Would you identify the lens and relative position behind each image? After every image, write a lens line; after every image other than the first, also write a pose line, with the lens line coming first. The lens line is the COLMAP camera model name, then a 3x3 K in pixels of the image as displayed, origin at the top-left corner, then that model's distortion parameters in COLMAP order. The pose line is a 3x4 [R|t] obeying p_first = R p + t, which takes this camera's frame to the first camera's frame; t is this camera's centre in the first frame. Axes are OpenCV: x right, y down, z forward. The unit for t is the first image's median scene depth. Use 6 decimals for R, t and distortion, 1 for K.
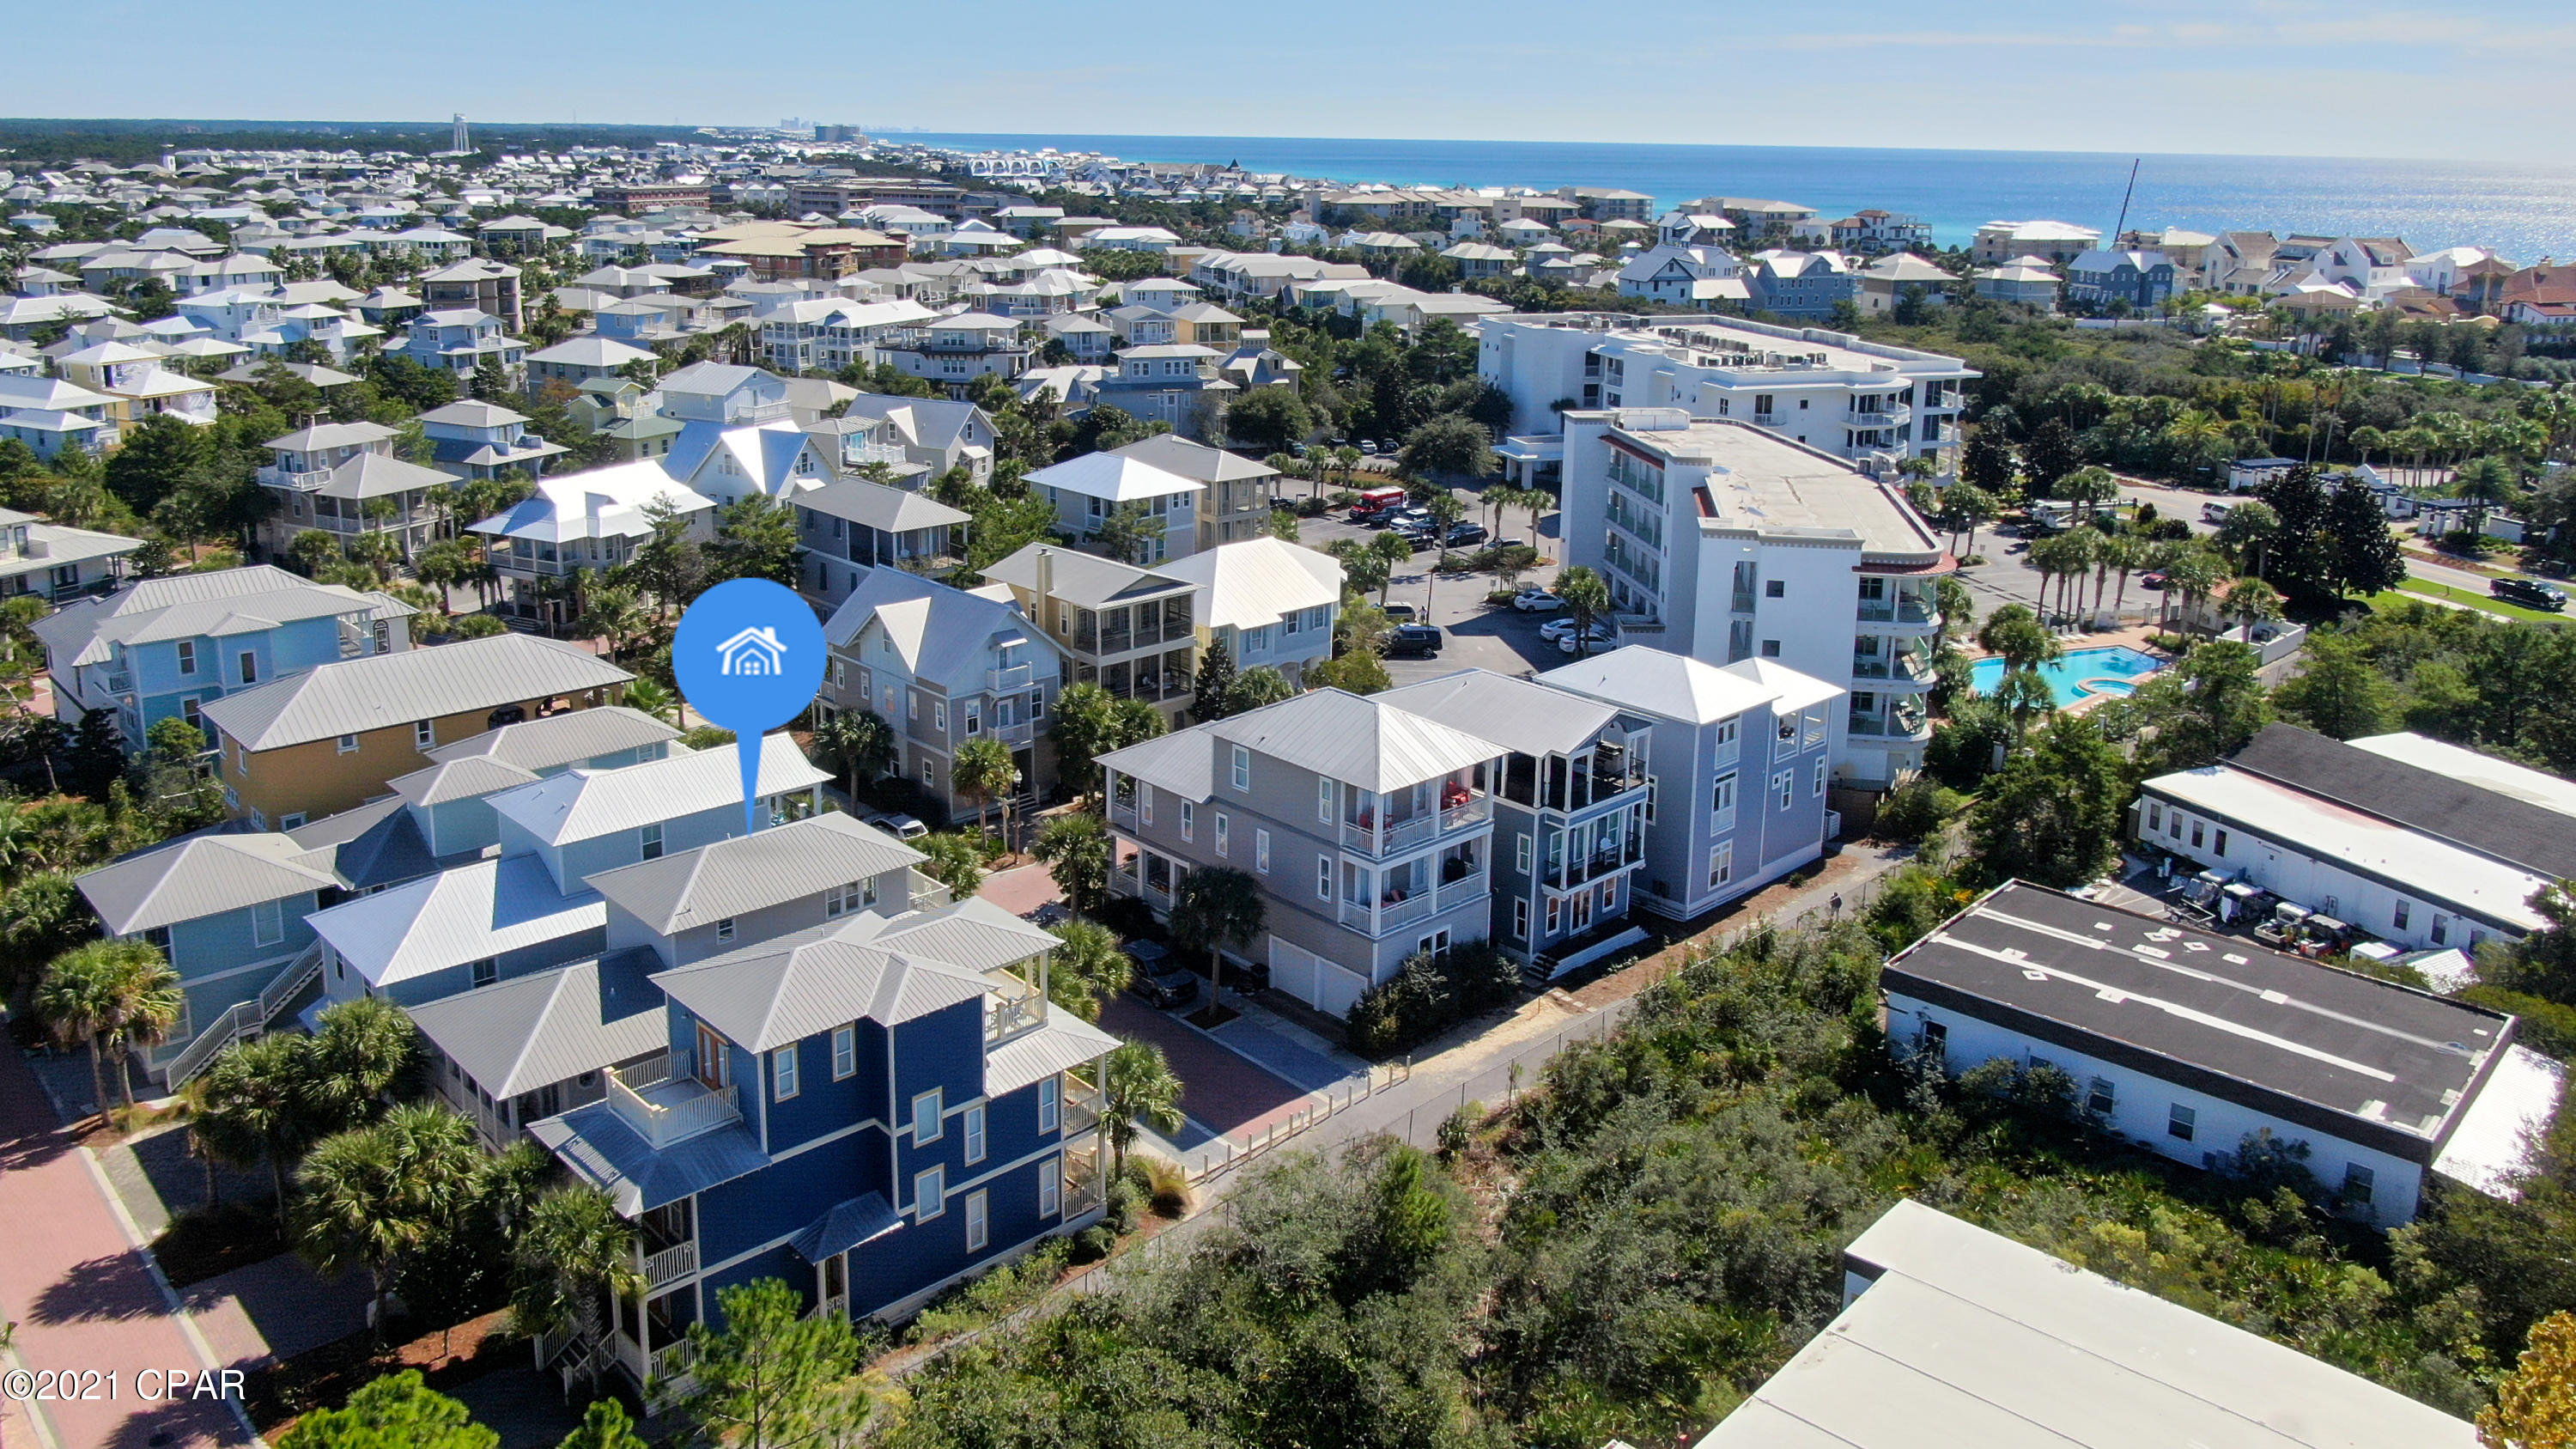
lens RADIAL K [[1846.2, 0, 1256.9], [0, 1846.2, 568.5], [0, 0, 1]] dist [-0.009060, -0.000360]
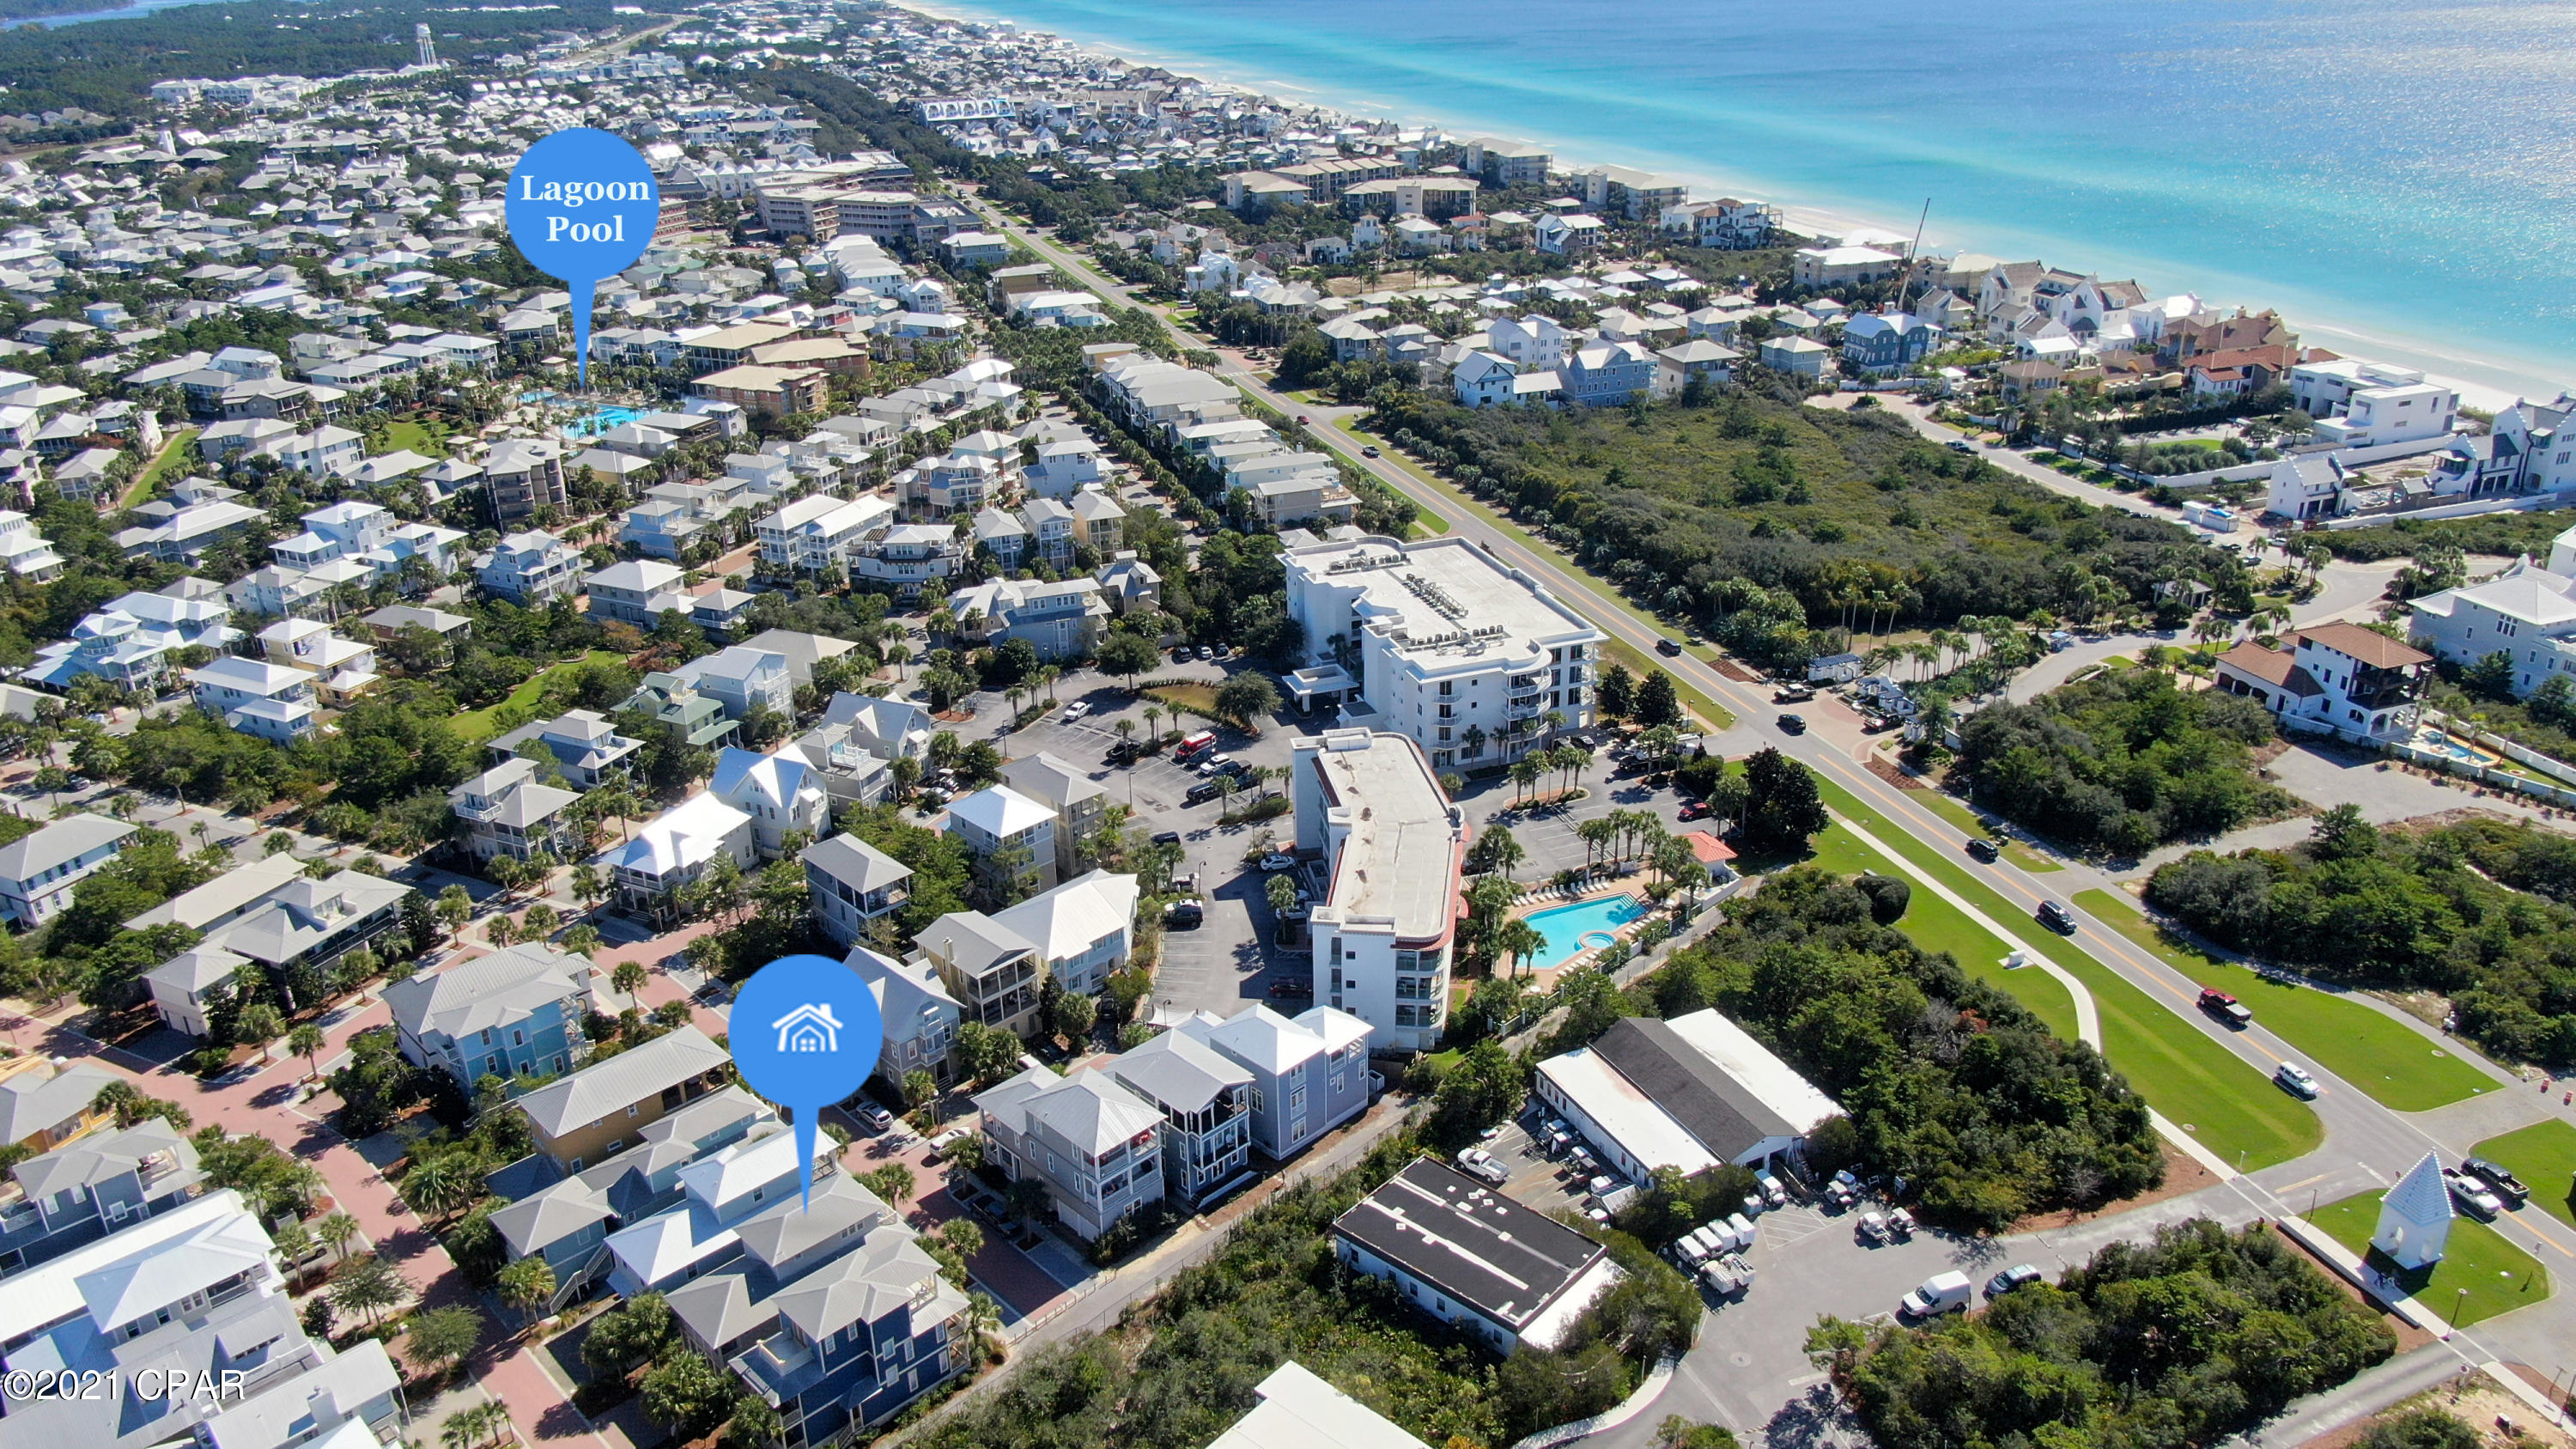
lens RADIAL K [[1846.2, 0, 1290.7], [0, 1846.2, 725.9], [0, 0, 1]] dist [-0.009060, -0.000360]
pose [[0.999414, -0.032722, 0.010046, 0.278971], [0.029817, 0.976382, 0.213985, -0.793365], [-0.016811, -0.213560, 0.976785, -0.958477]]
